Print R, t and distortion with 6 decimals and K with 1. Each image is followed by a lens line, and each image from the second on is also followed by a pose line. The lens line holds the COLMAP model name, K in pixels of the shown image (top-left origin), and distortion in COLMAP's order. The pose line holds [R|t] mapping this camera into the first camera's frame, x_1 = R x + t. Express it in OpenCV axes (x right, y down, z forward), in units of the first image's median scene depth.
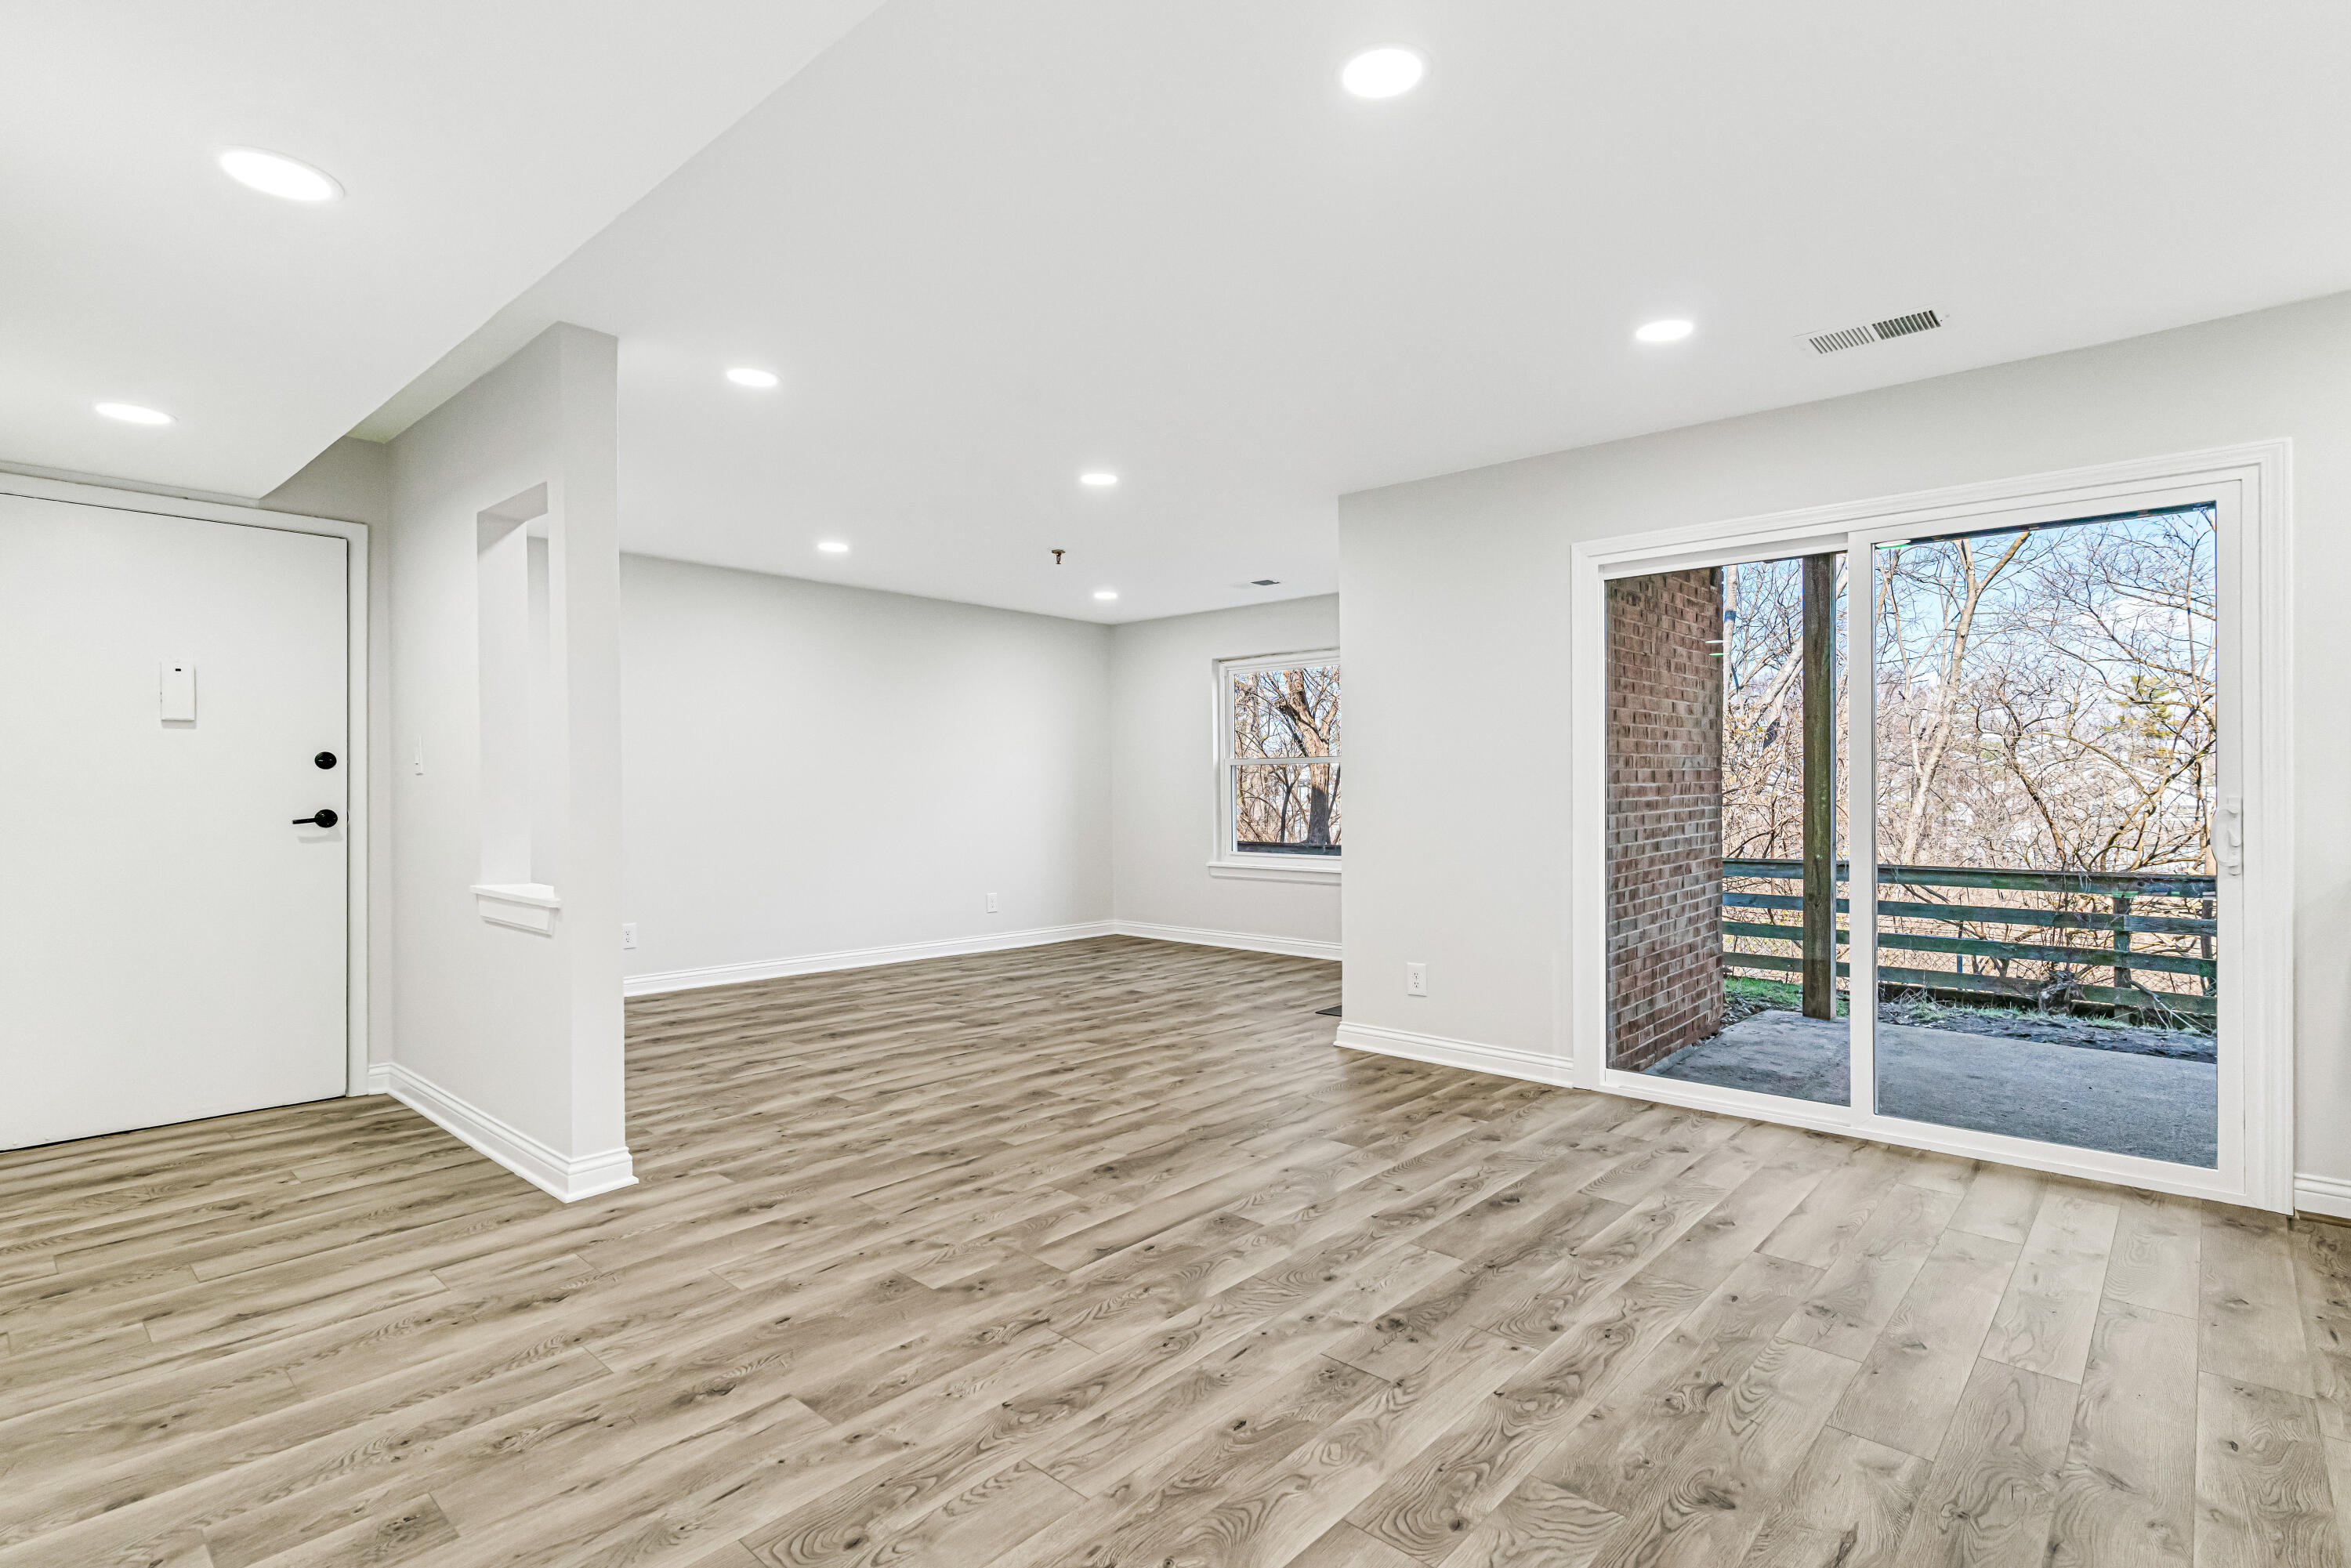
lens RADIAL K [[1133.6, 0, 1198.2], [0, 1133.6, 774.1], [0, 0, 1]] dist [0.004539, -0.000837]
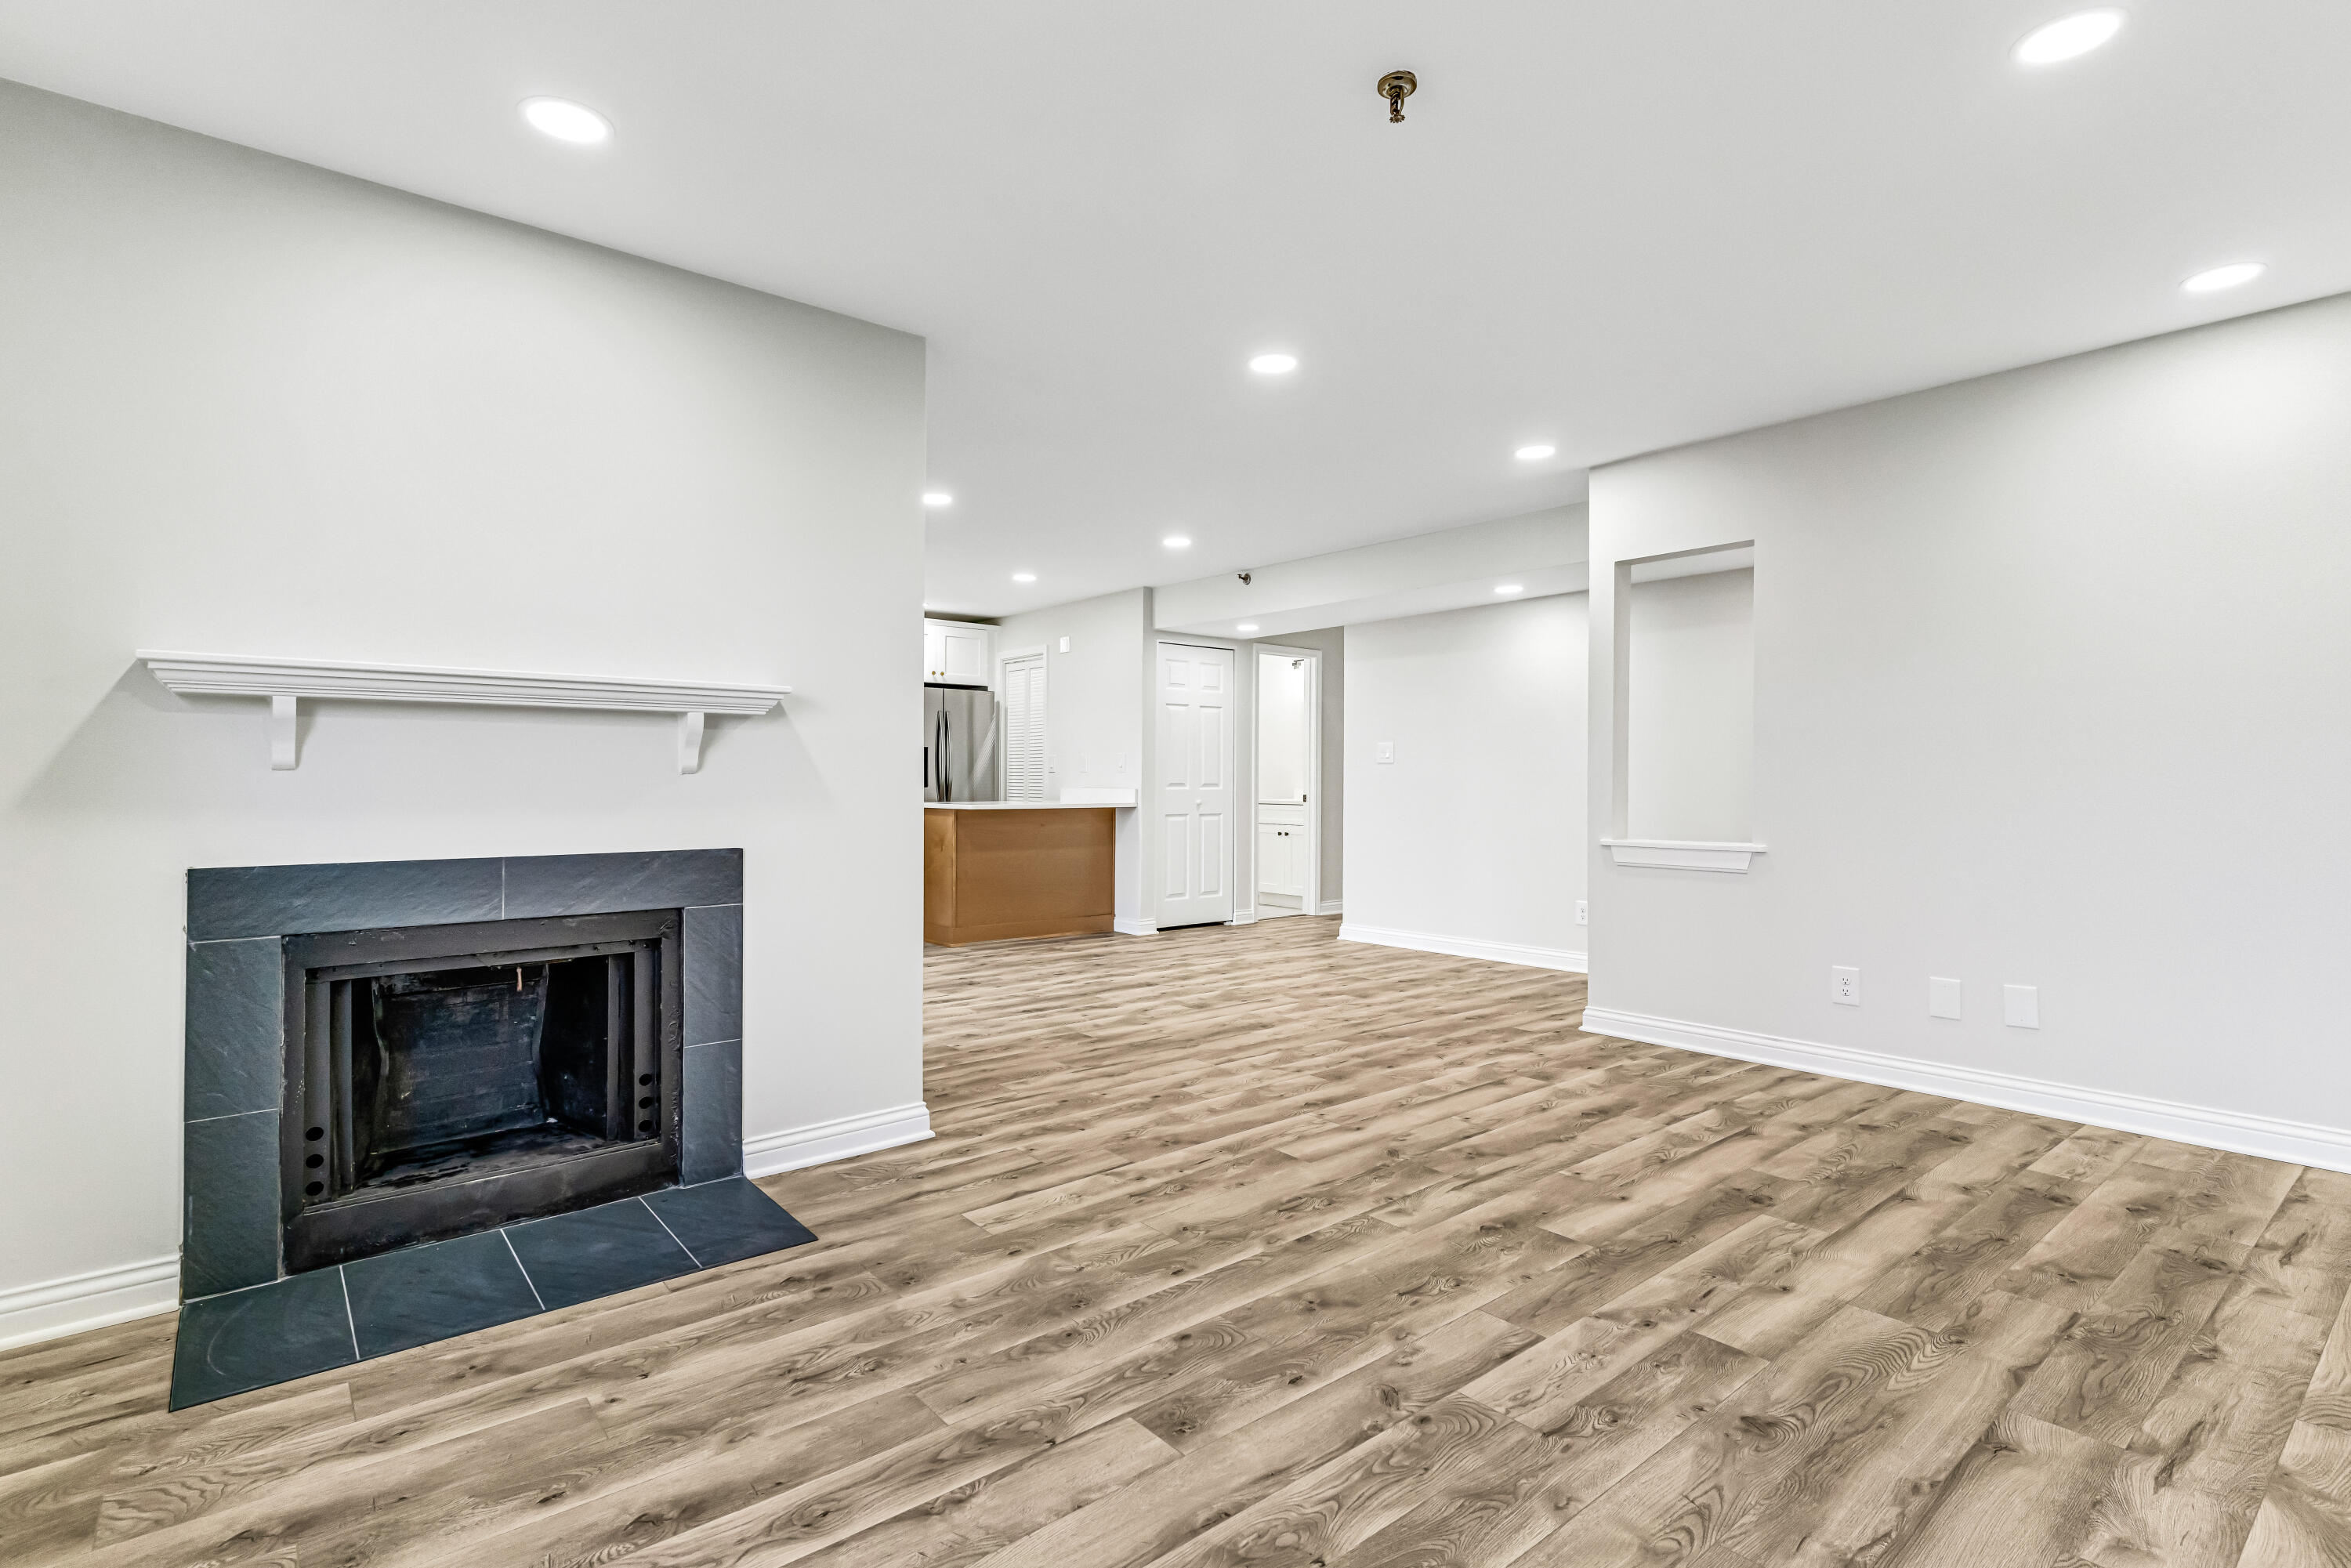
lens RADIAL K [[1133.6, 0, 1174.7], [0, 1133.6, 775.3], [0, 0, 1]] dist [0.004539, -0.000837]
pose [[-0.986974, 0.001685, 0.160868, -0.111329], [-0.000568, 0.999902, -0.013962, 0.024425], [-0.160876, -0.013872, -0.986877, 1.368452]]
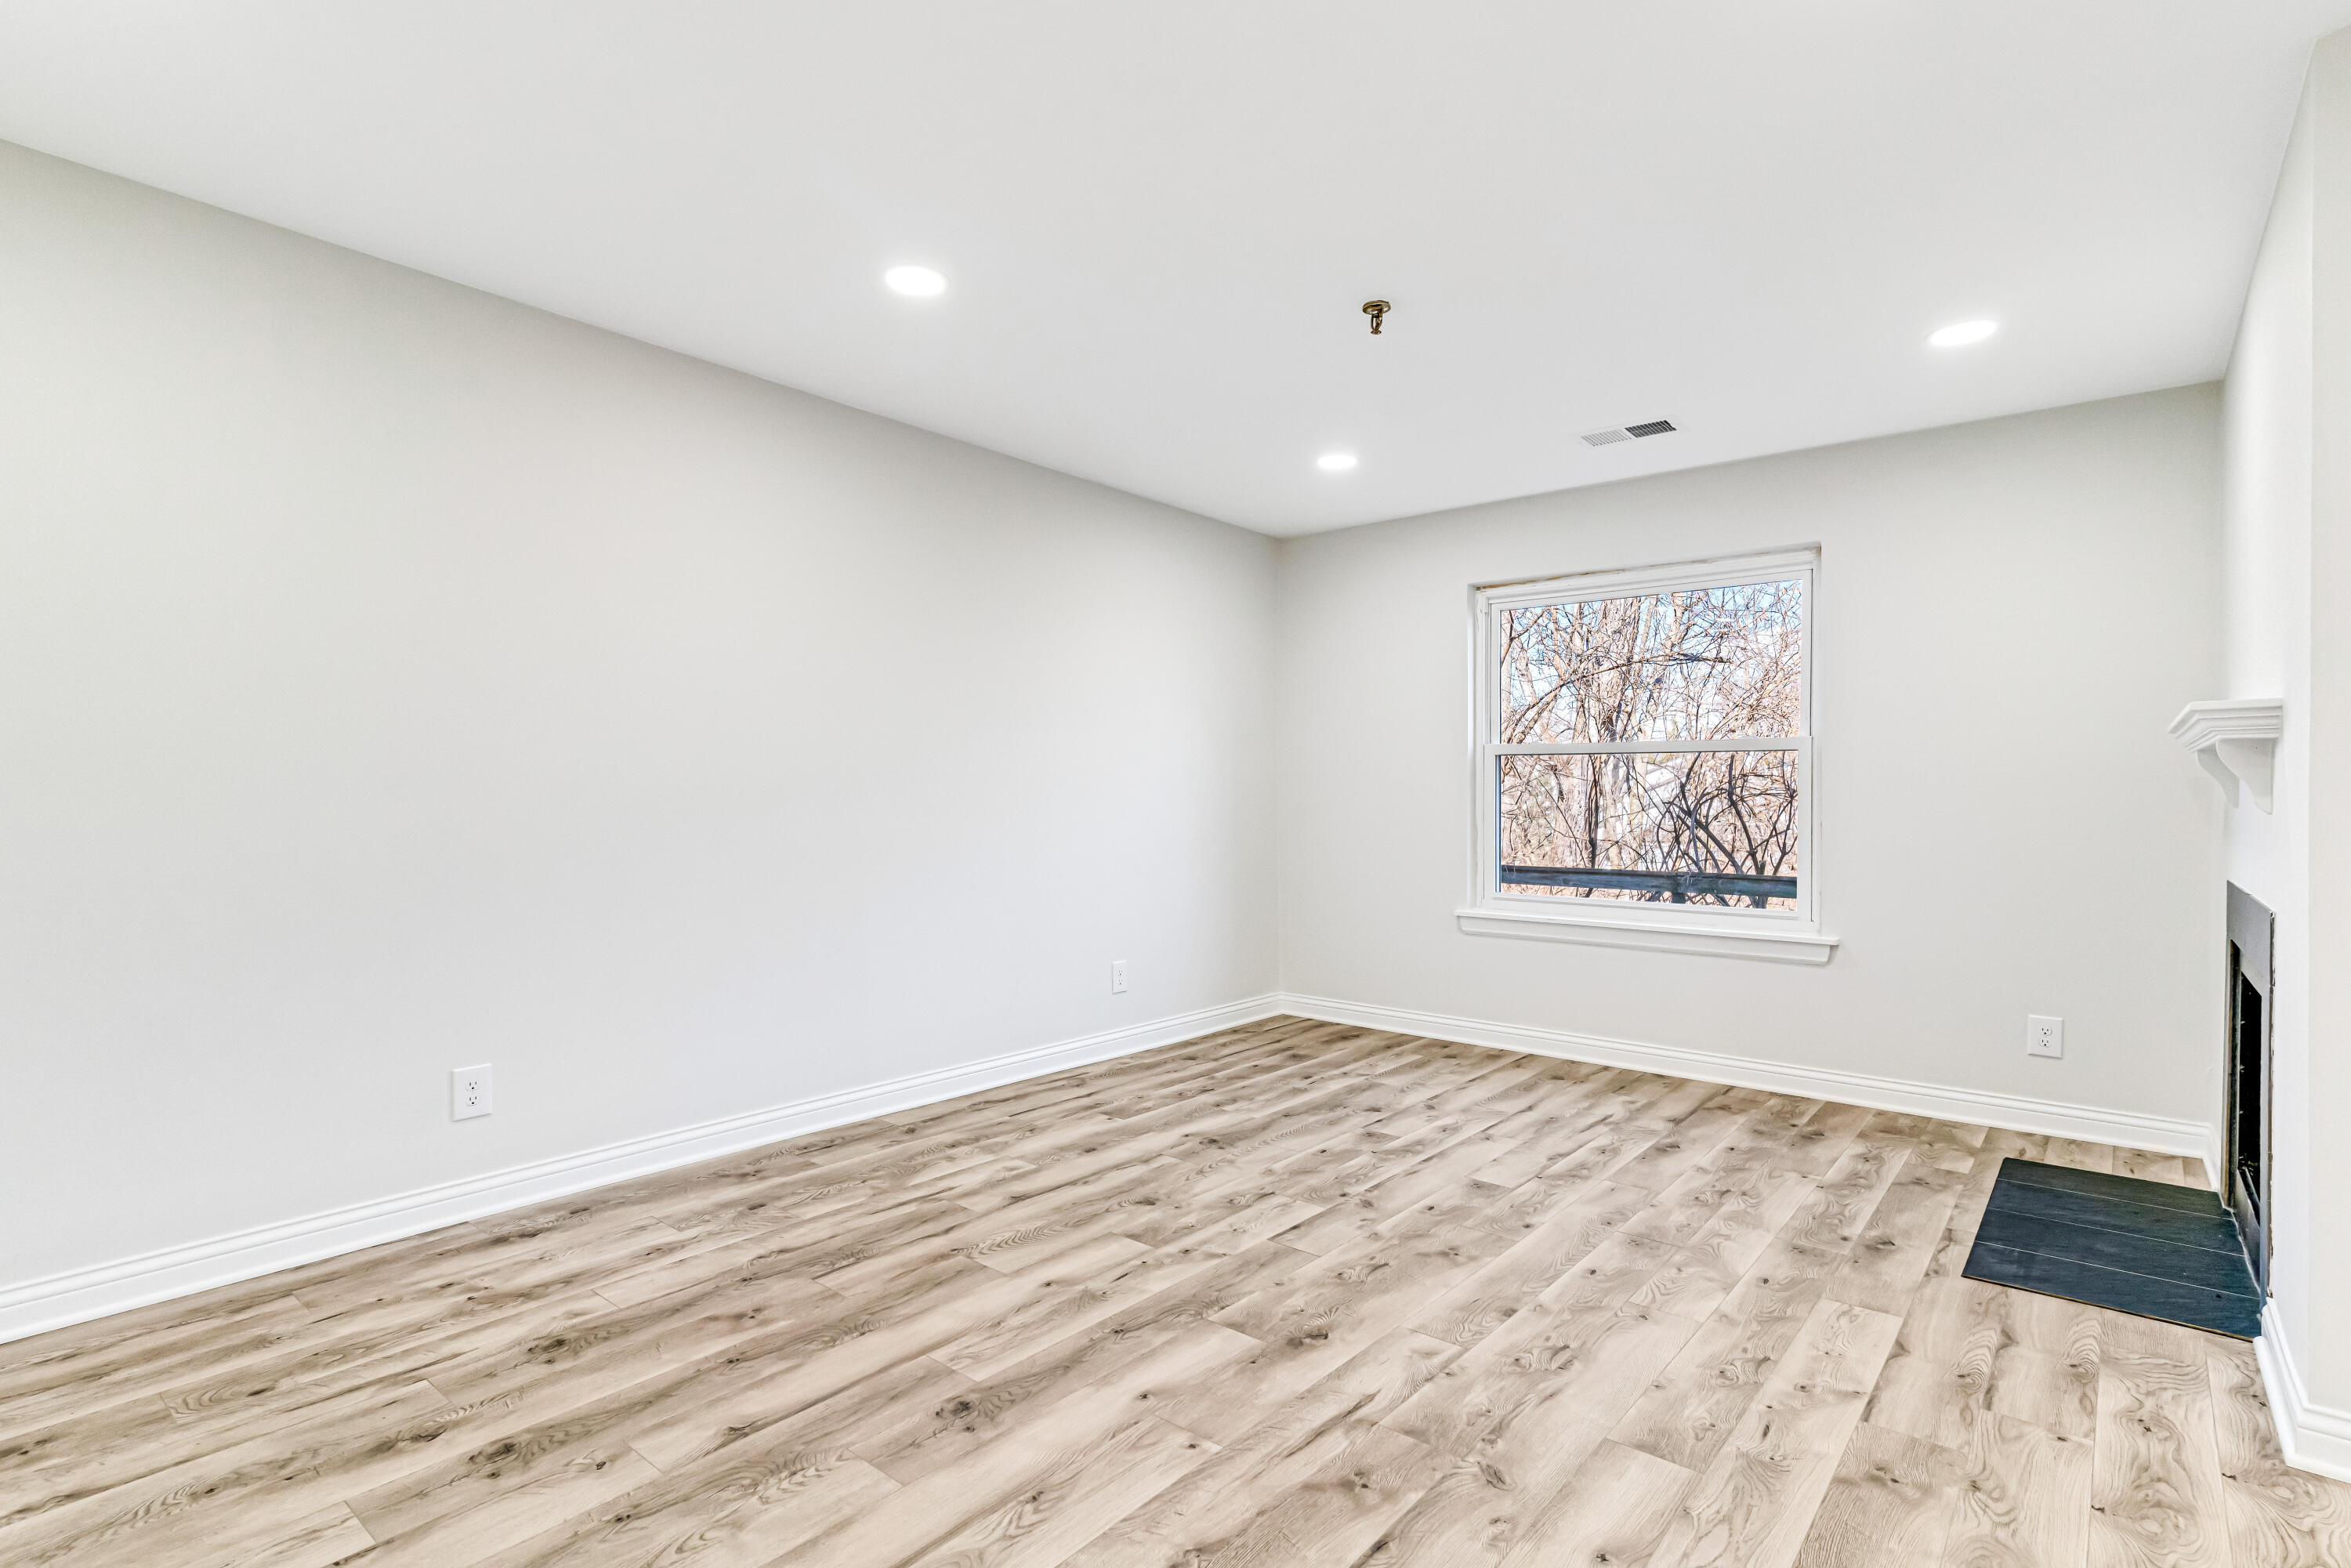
lens RADIAL K [[1133.6, 0, 1173.7], [0, 1133.6, 771.0], [0, 0, 1]] dist [0.004539, -0.000837]
pose [[0.999667, 0.006990, 0.024850, -0.222098], [-0.006883, 0.999967, -0.004363, 0.006905], [-0.024880, 0.004190, 0.999682, 0.513306]]
